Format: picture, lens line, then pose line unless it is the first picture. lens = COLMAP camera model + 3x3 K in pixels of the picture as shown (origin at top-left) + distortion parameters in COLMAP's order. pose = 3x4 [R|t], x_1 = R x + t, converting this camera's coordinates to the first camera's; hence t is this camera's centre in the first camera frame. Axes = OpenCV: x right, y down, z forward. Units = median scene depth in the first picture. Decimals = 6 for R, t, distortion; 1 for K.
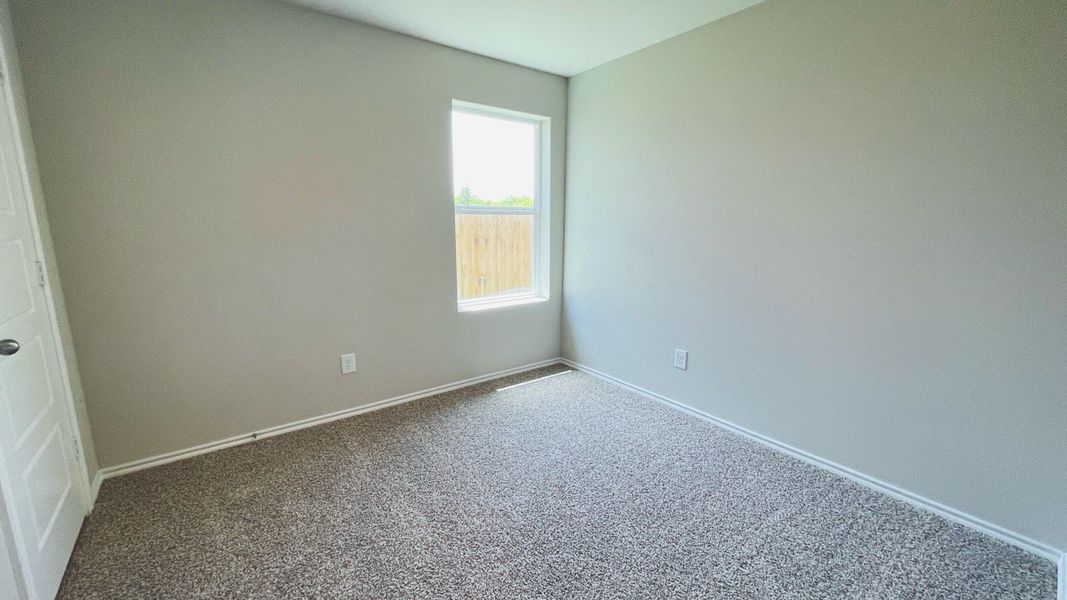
lens RADIAL K [[432.0, 0, 533.5], [0, 432.0, 300.0], [0, 0, 1]] dist [-0.000787, -0.000400]
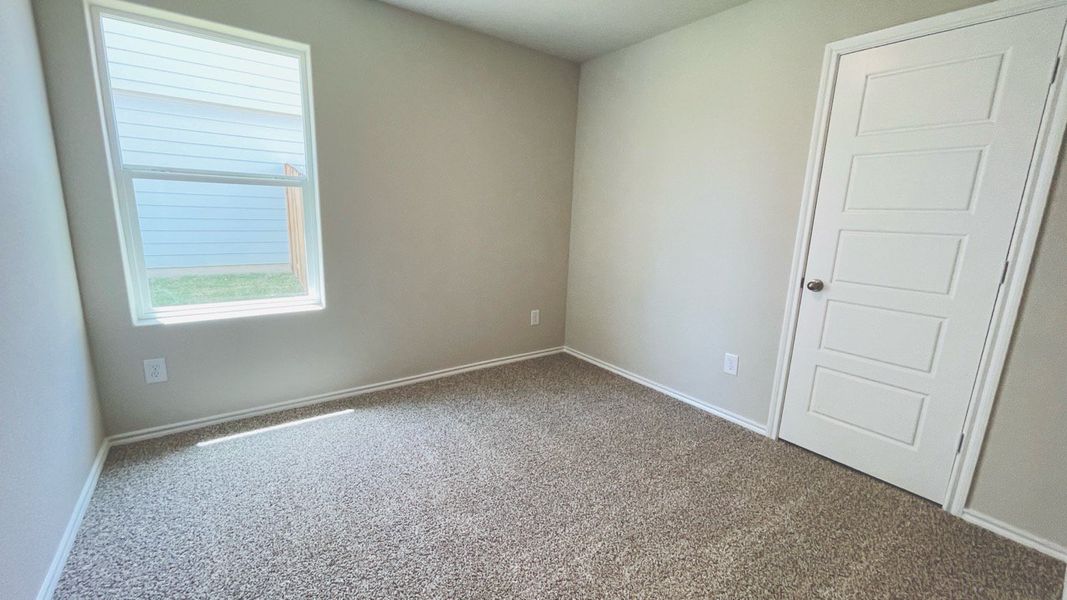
lens RADIAL K [[432.0, 0, 533.5], [0, 432.0, 300.0], [0, 0, 1]] dist [-0.000787, -0.000400]
pose [[0.998762, 0.046765, -0.016952, 0.402644], [-0.046365, 0.998653, 0.023300, -0.051885], [0.018019, -0.022485, 0.999585, 0.305433]]
